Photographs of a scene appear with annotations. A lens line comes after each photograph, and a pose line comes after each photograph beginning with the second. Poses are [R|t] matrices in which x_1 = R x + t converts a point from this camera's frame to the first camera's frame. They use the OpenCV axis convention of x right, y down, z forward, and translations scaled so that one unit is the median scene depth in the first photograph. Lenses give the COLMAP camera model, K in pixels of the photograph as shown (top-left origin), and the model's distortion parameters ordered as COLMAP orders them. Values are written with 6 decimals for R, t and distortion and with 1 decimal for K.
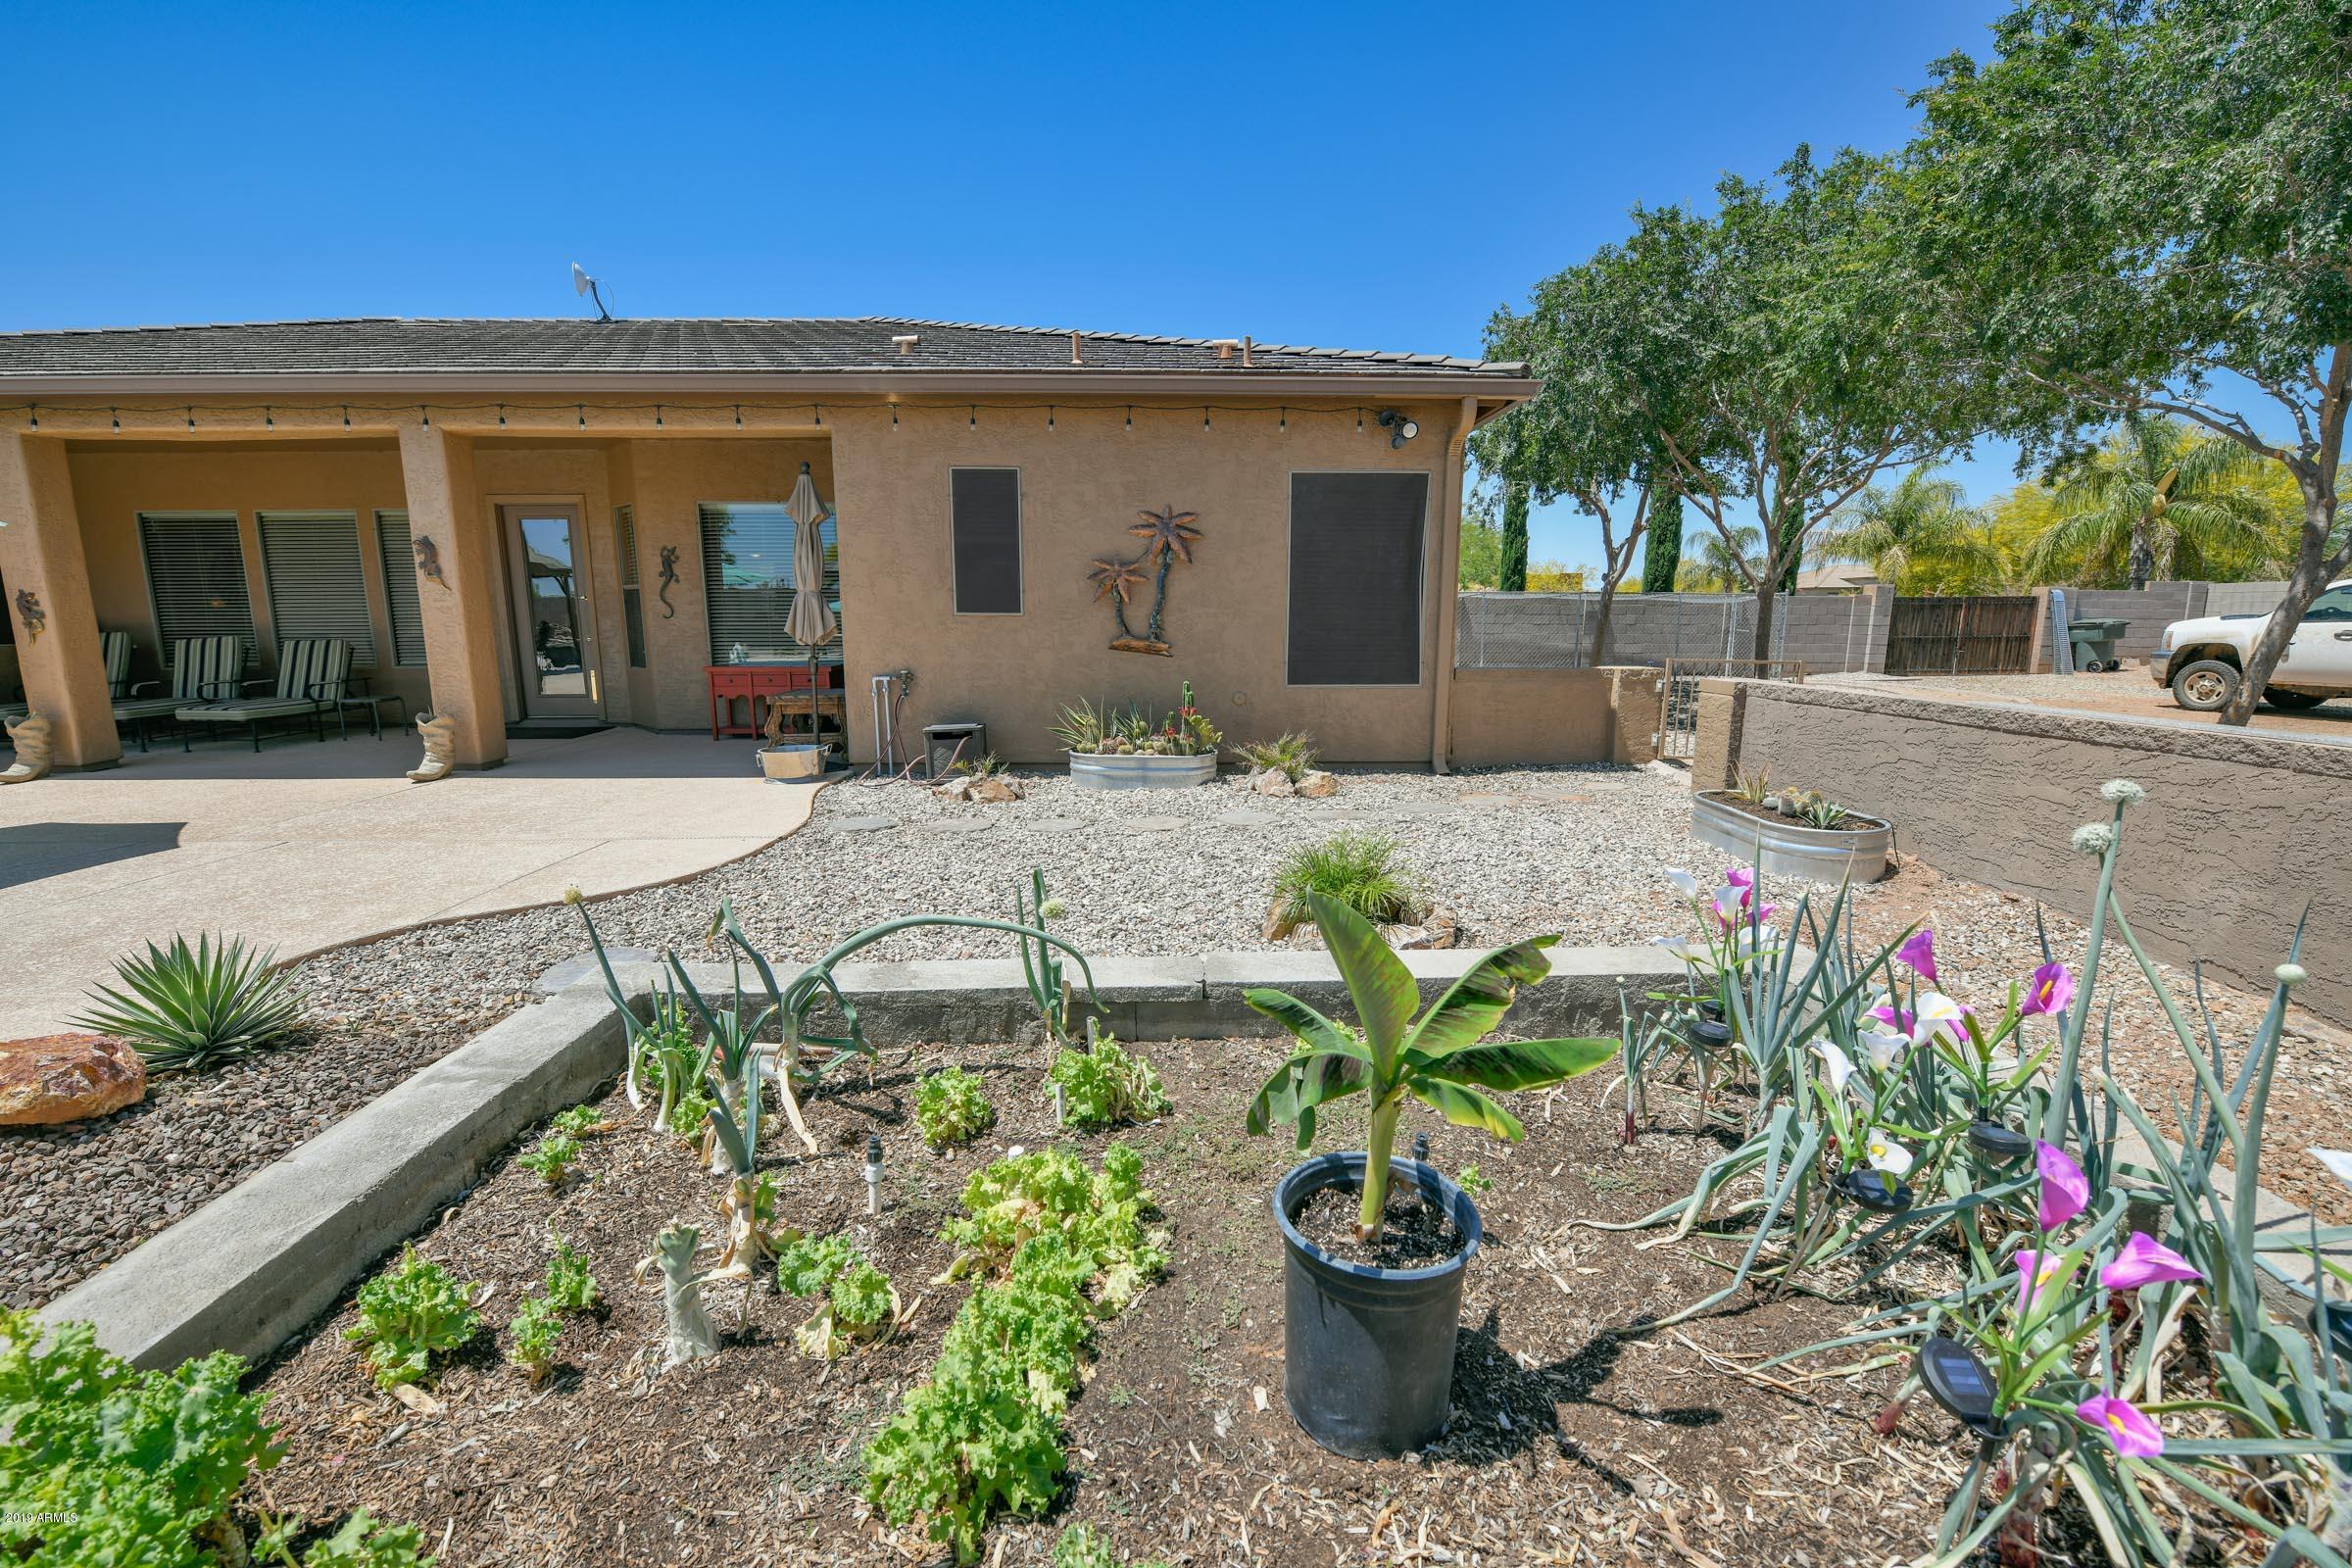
lens RADIAL K [[939.8, 0, 1166.3], [0, 939.8, 763.9], [0, 0, 1]] dist [-0.020942, -0.000474]
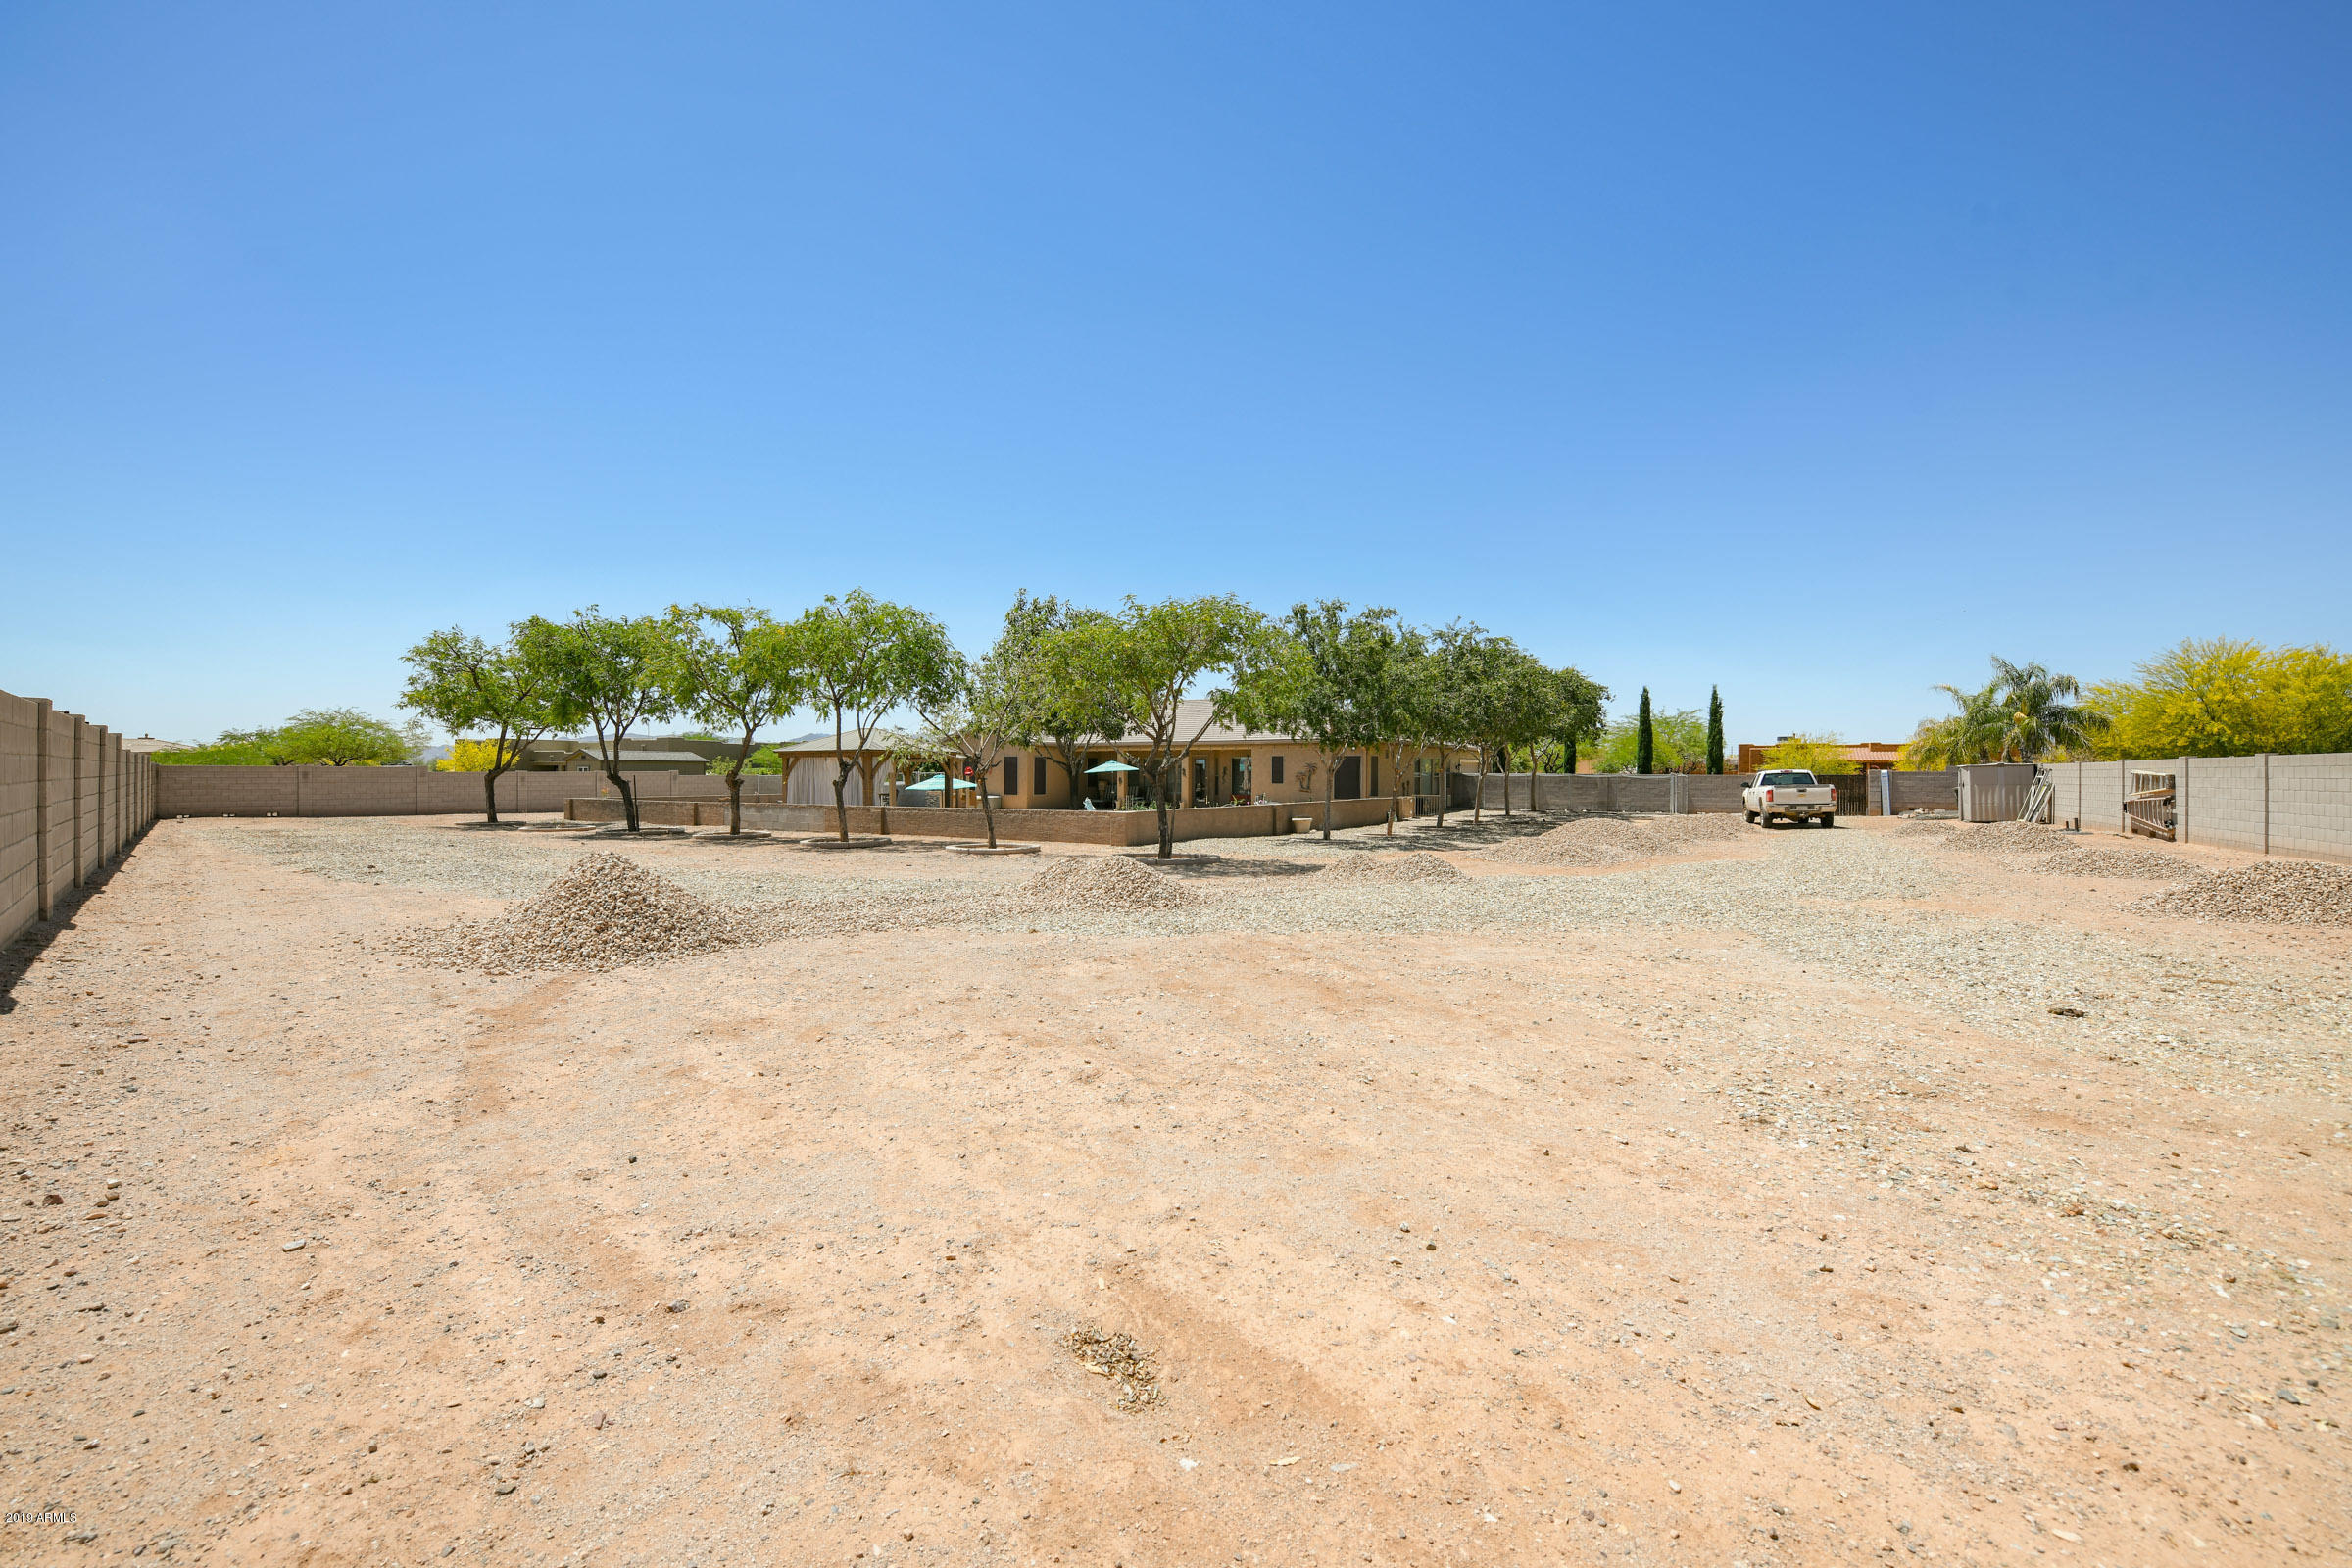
lens RADIAL K [[939.8, 0, 1188.4], [0, 939.8, 769.8], [0, 0, 1]] dist [-0.020942, -0.000474]
pose [[0.848252, 0.000633, -0.529592, 0.784113], [-0.086602, 0.986704, -0.137532, 0.188934], [0.522464, 0.162526, 0.837029, -1.316395]]
